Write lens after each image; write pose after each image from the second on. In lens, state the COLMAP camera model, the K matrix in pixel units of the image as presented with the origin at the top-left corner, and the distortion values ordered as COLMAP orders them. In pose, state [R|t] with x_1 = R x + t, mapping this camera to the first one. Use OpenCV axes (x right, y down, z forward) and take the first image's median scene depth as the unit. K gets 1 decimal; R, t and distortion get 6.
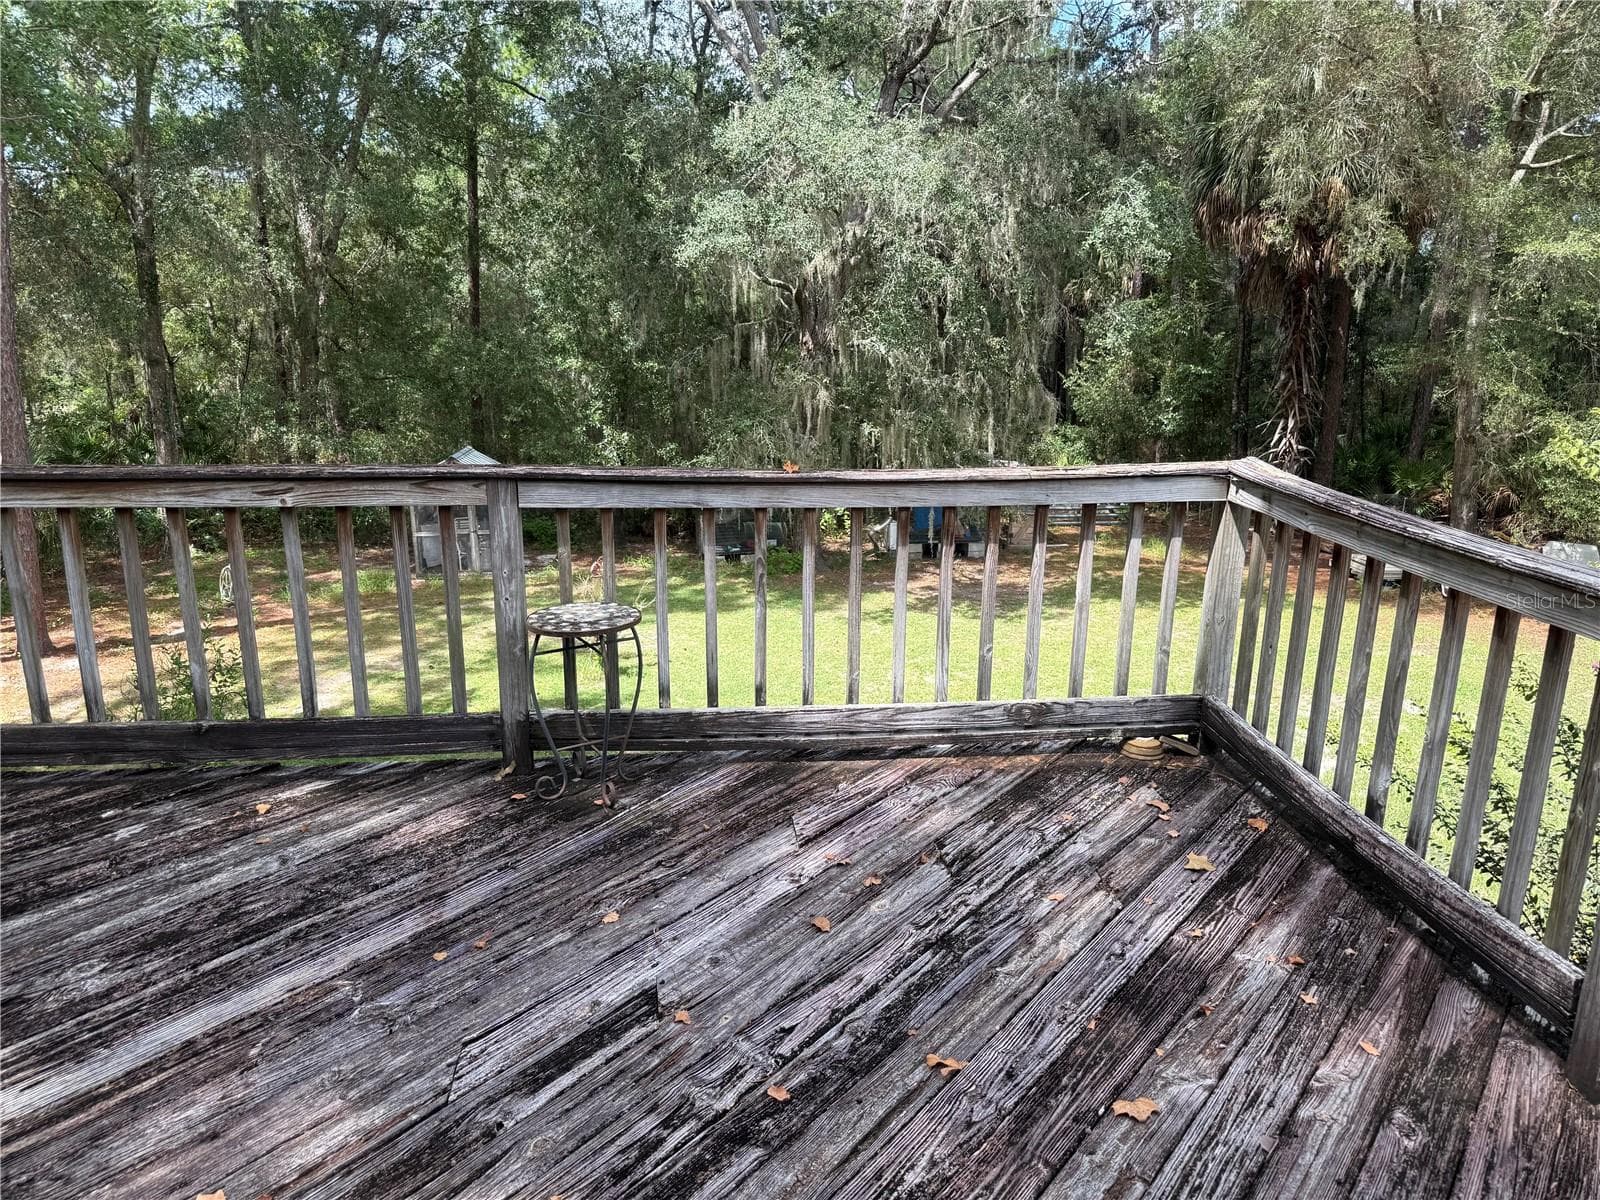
lens RADIAL K [[1111.0, 0, 785.4], [0, 1111.0, 632.0], [0, 0, 1]] dist [0.047035, -0.060117]
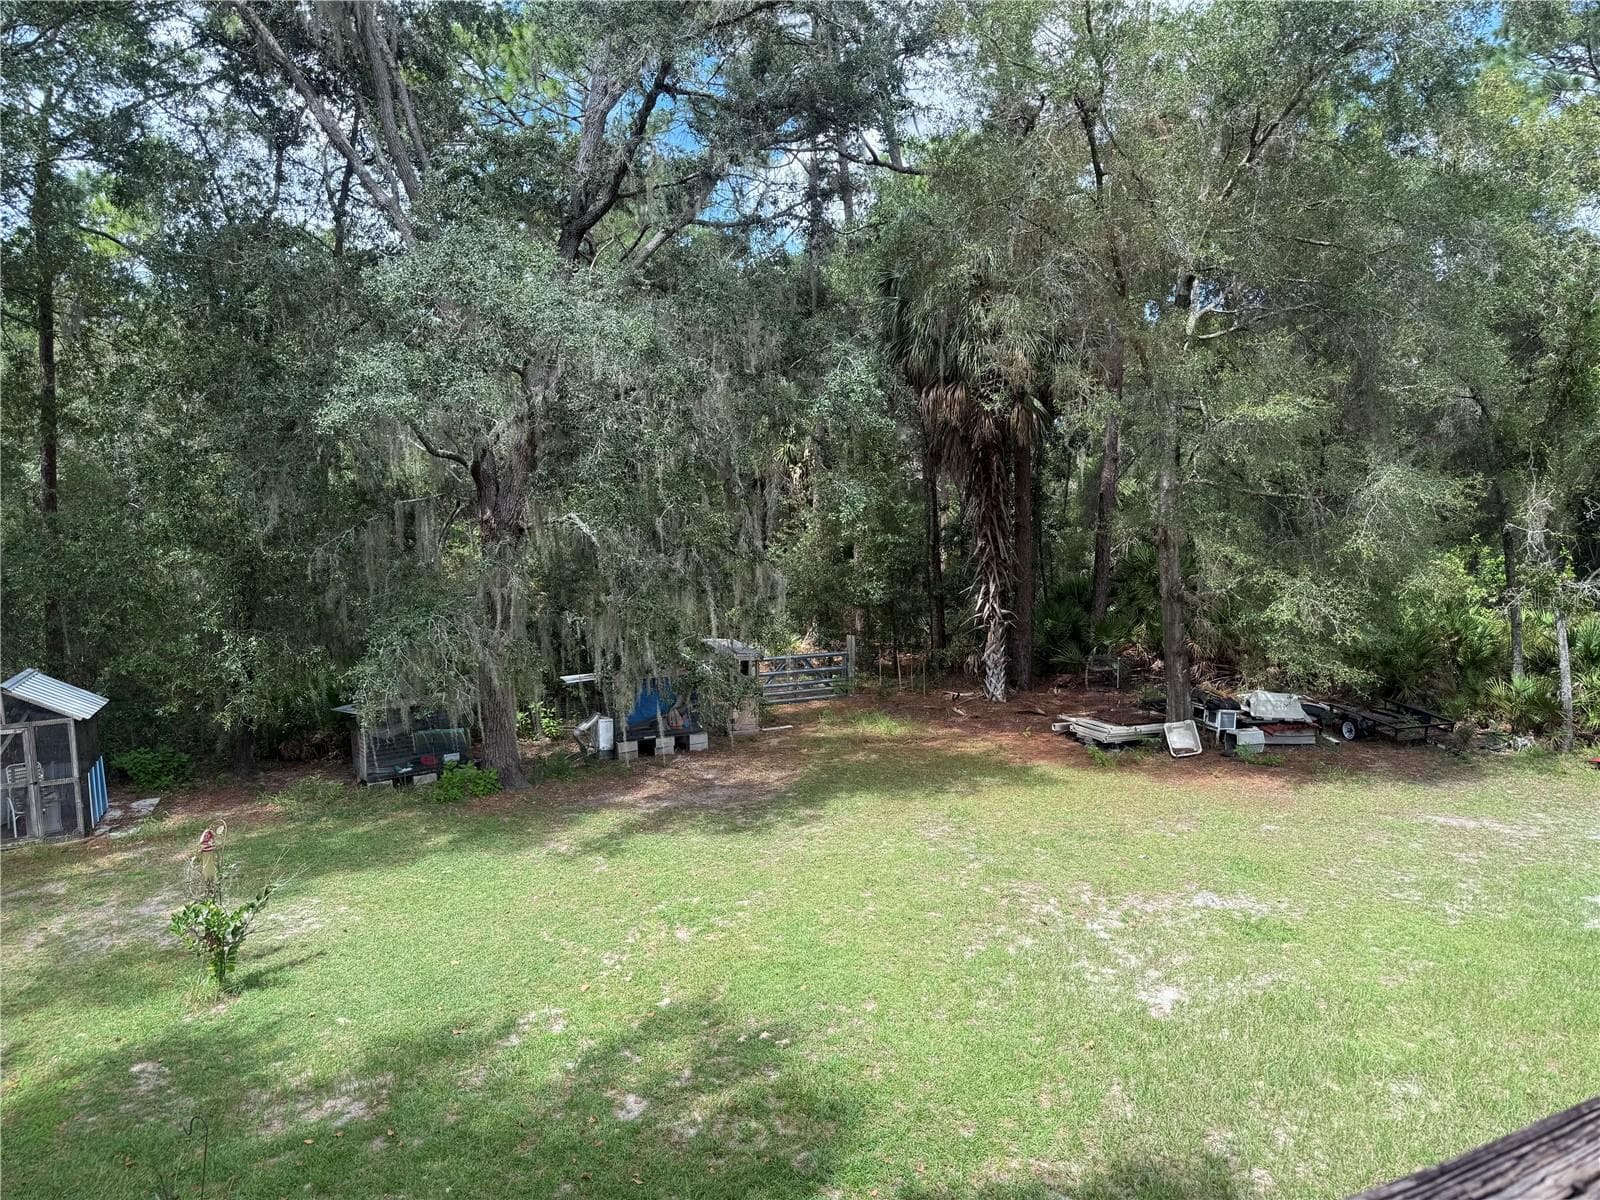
lens RADIAL K [[1111.0, 0, 797.5], [0, 1111.0, 602.8], [0, 0, 1]] dist [0.047035, -0.060117]
pose [[0.952836, -0.049994, 0.299340, -0.013833], [0.101214, 0.982217, -0.158133, -0.042803], [-0.286111, 0.180973, 0.940951, 0.151483]]
